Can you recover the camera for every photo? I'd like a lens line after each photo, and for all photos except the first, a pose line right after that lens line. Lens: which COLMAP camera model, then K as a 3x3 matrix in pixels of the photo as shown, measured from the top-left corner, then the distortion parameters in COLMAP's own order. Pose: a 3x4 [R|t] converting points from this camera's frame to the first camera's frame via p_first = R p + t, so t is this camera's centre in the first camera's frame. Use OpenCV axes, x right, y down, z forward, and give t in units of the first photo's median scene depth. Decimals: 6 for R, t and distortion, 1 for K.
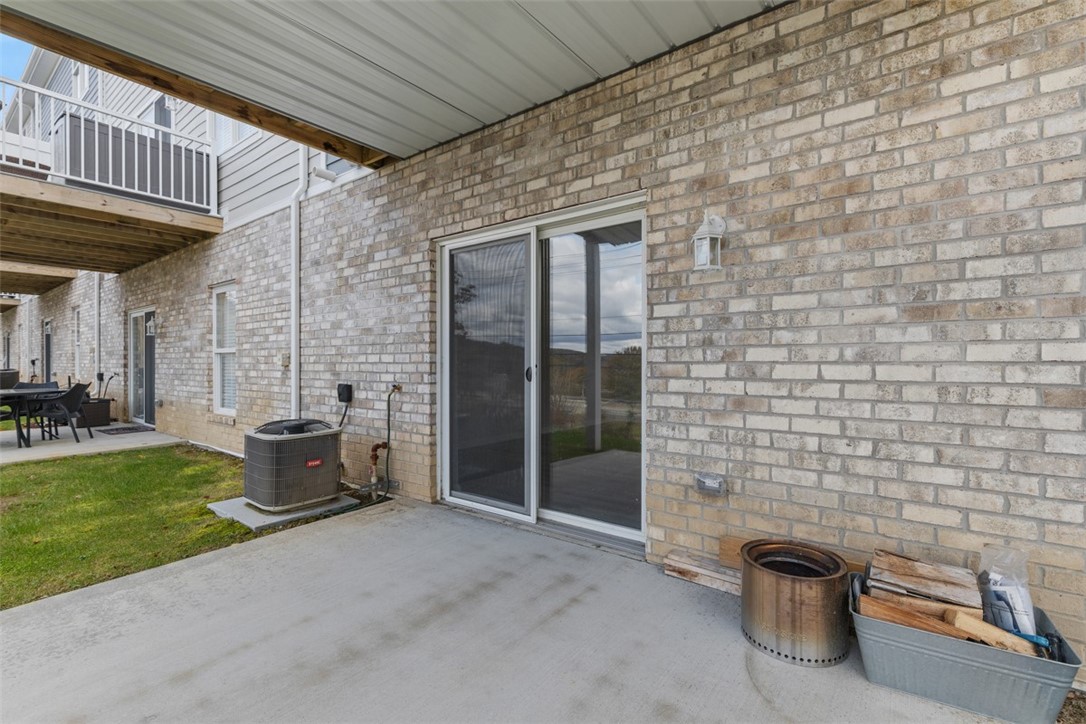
lens RADIAL K [[494.5, 0, 543.7], [0, 494.5, 364.3], [0, 0, 1]] dist [0.012817, -0.001458]
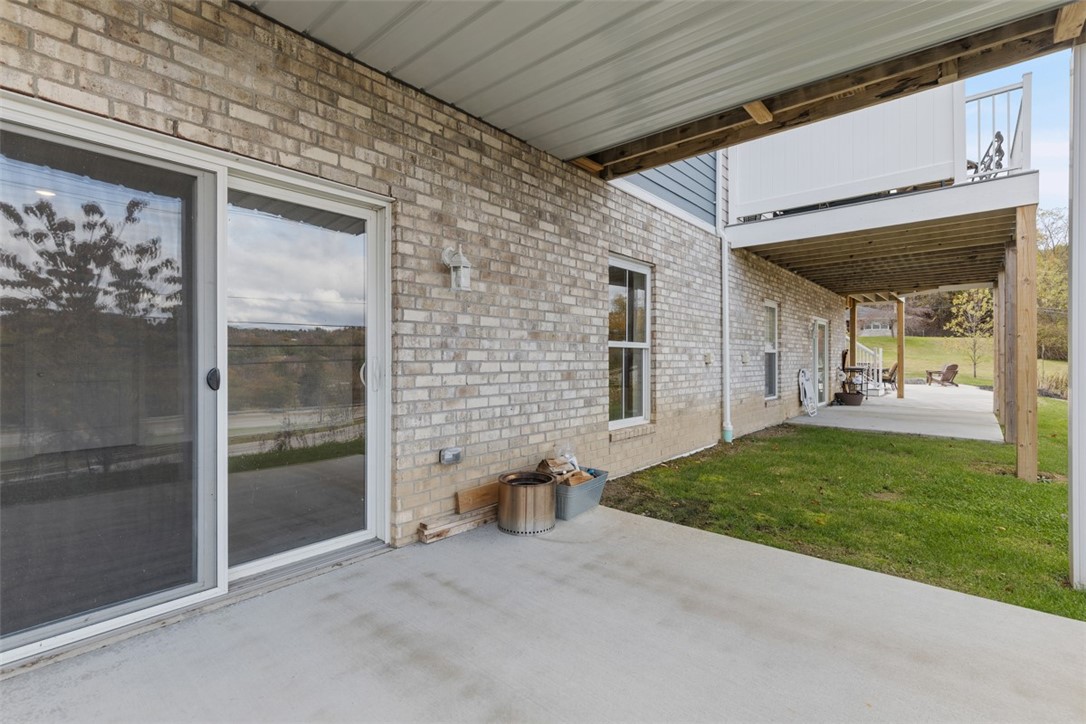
lens RADIAL K [[494.5, 0, 561.2], [0, 494.5, 362.1], [0, 0, 1]] dist [0.012817, -0.001458]
pose [[0.032332, -0.005520, 0.999462, -0.918072], [0.003981, 0.999978, 0.005394, -0.007528], [-0.999469, 0.003805, 0.032353, 0.659504]]
